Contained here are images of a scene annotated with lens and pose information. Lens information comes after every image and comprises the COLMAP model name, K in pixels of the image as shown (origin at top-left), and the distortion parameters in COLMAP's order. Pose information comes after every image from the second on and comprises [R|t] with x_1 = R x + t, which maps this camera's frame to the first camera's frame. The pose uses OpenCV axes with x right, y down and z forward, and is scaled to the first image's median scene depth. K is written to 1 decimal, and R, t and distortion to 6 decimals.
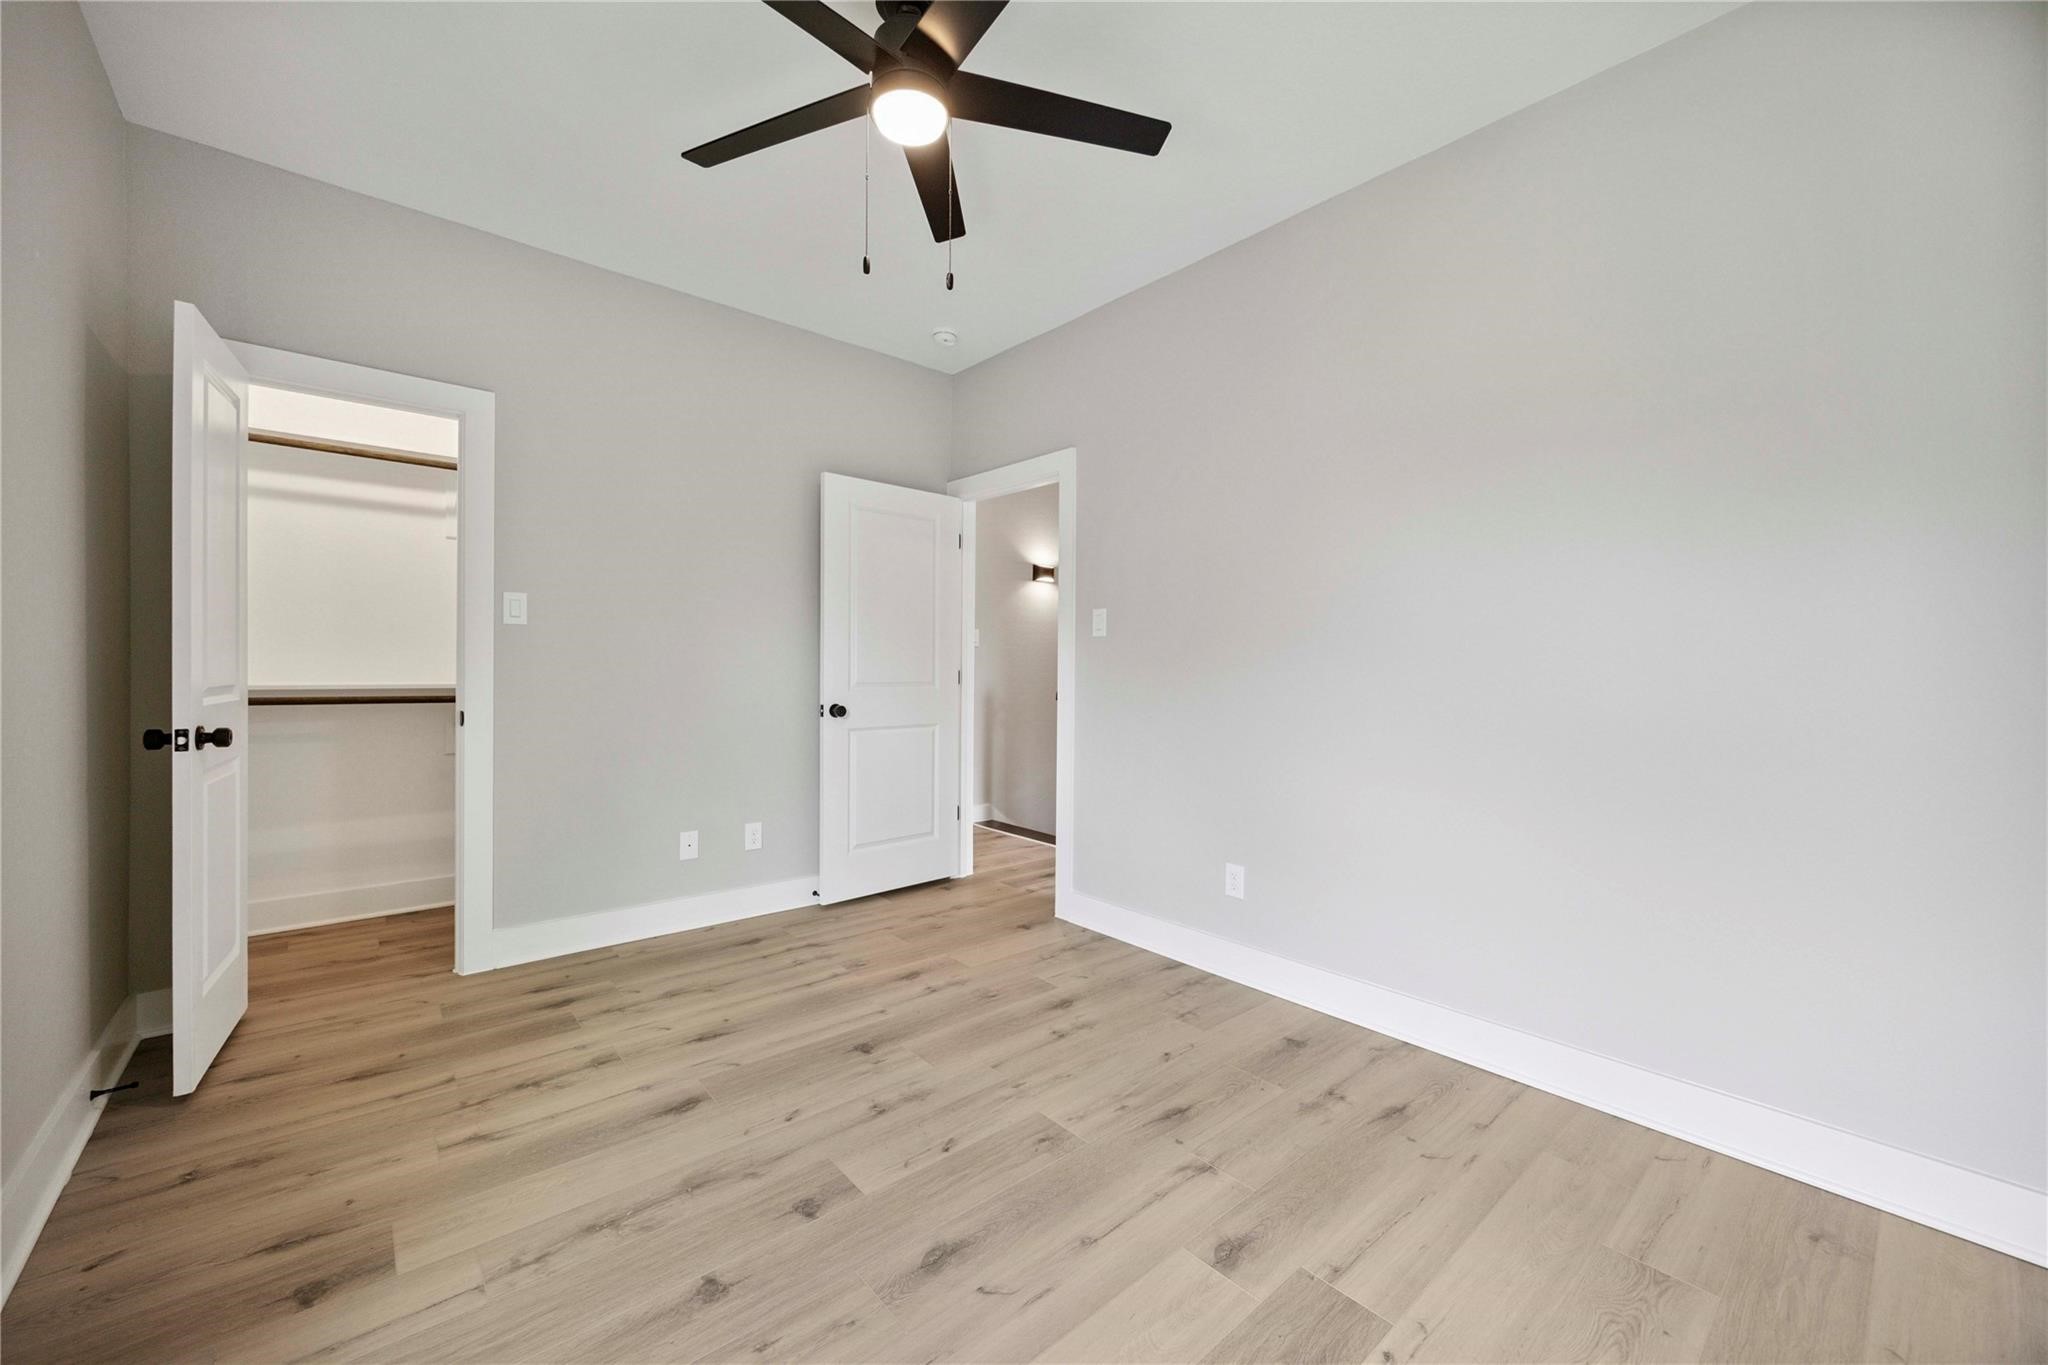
lens RADIAL K [[790.0, 0, 1024.0], [0, 790.0, 673.3], [0, 0, 1]] dist [-0.004215, 0.000710]
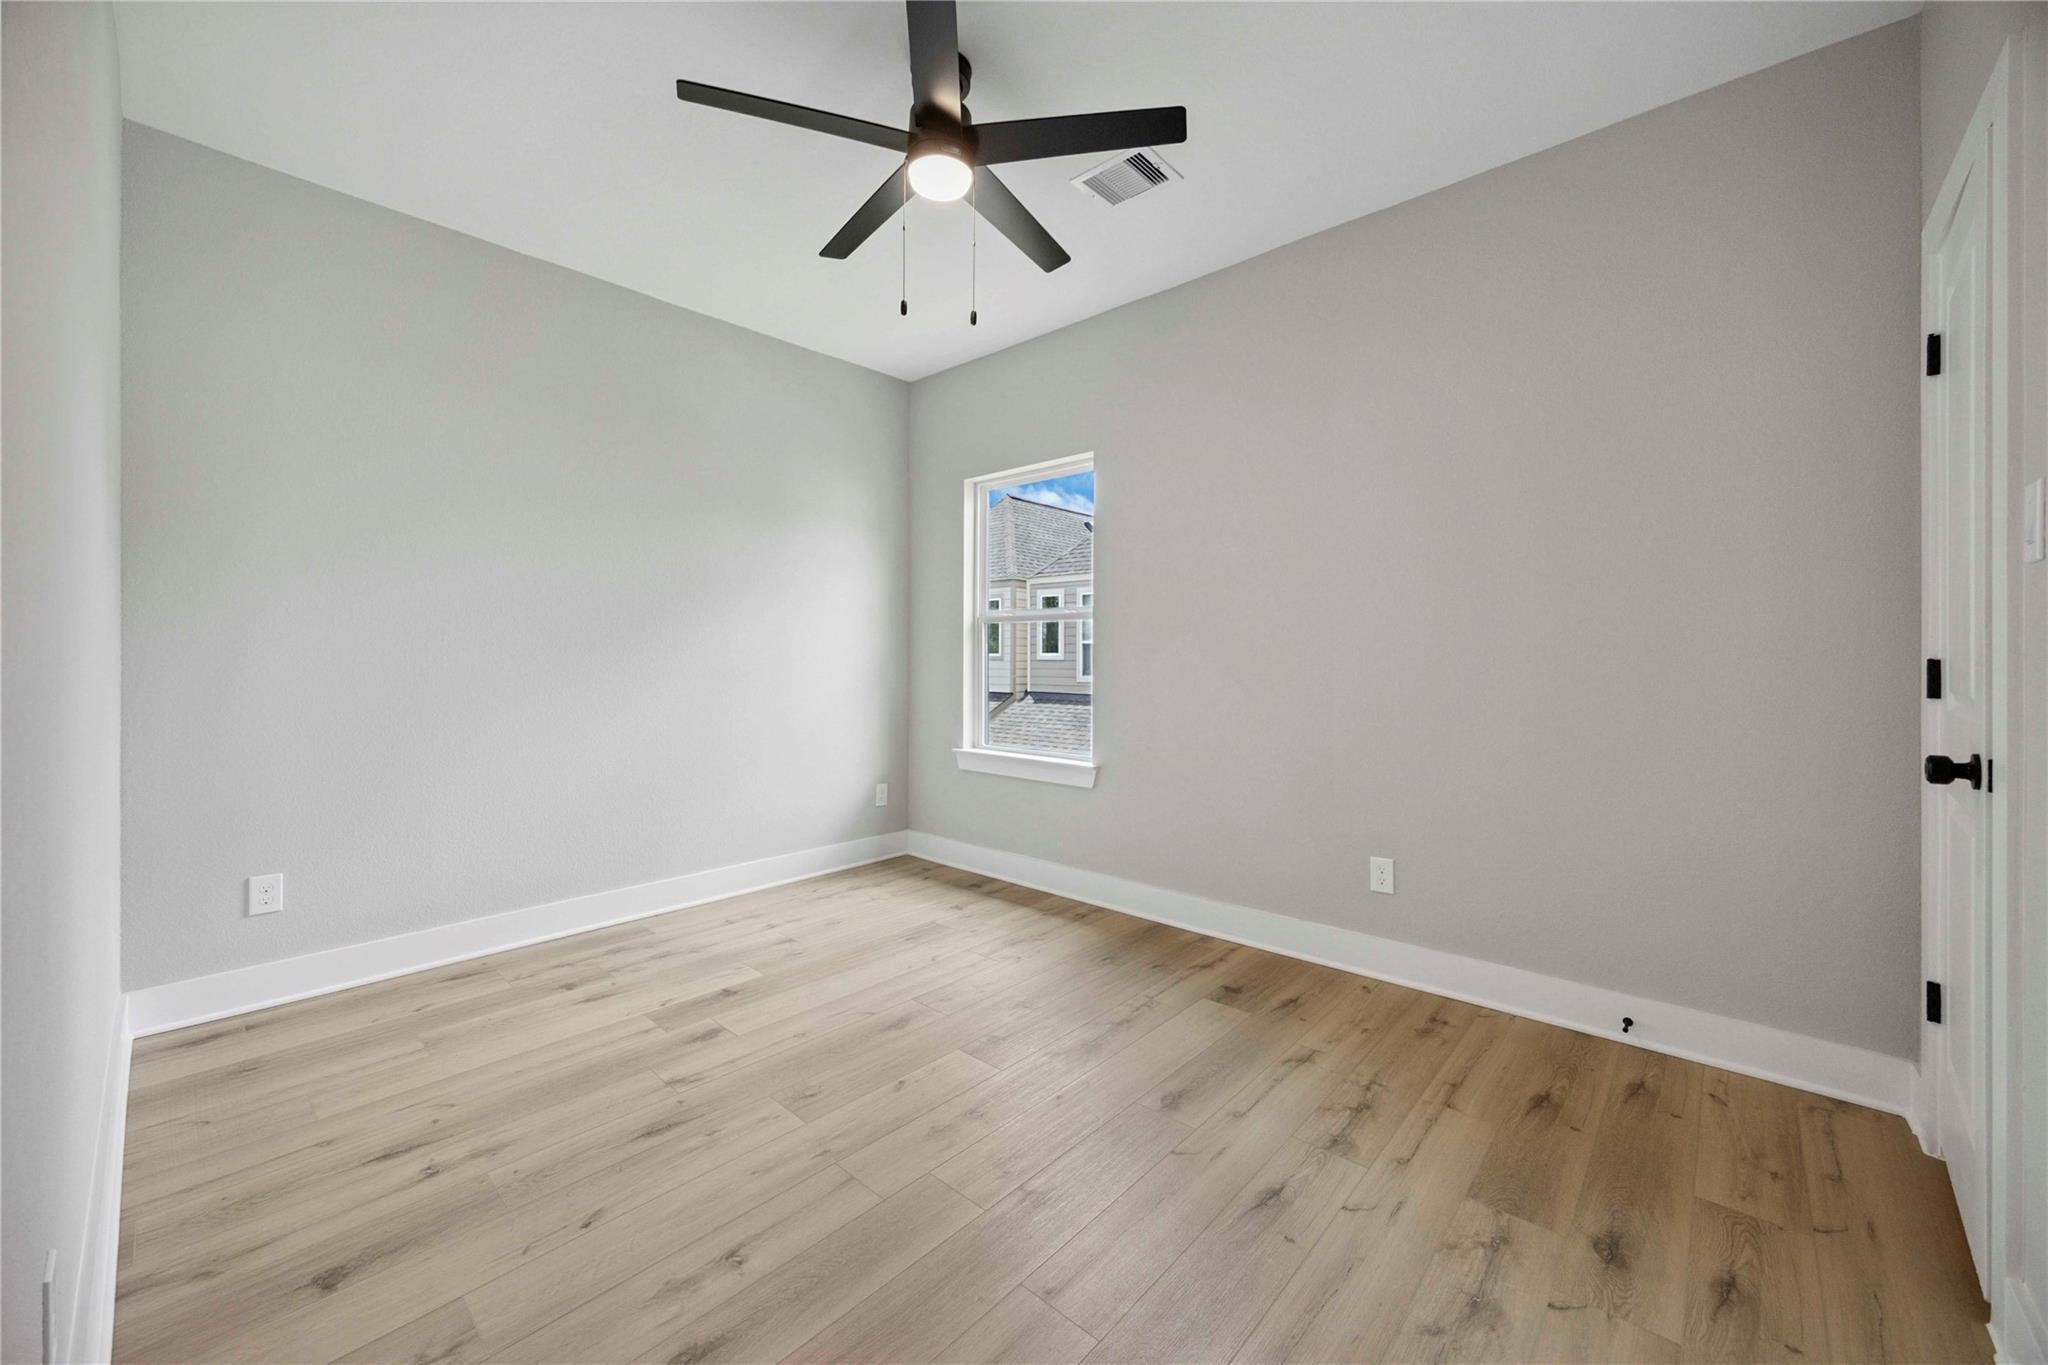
lens RADIAL K [[790.0, 0, 1023.3], [0, 790.0, 666.0], [0, 0, 1]] dist [-0.004215, 0.000710]
pose [[-0.992868, -0.007625, -0.118974, -0.117546], [-0.009552, 0.999832, 0.015632, -0.011083], [0.118834, 0.016657, -0.992774, 1.877655]]
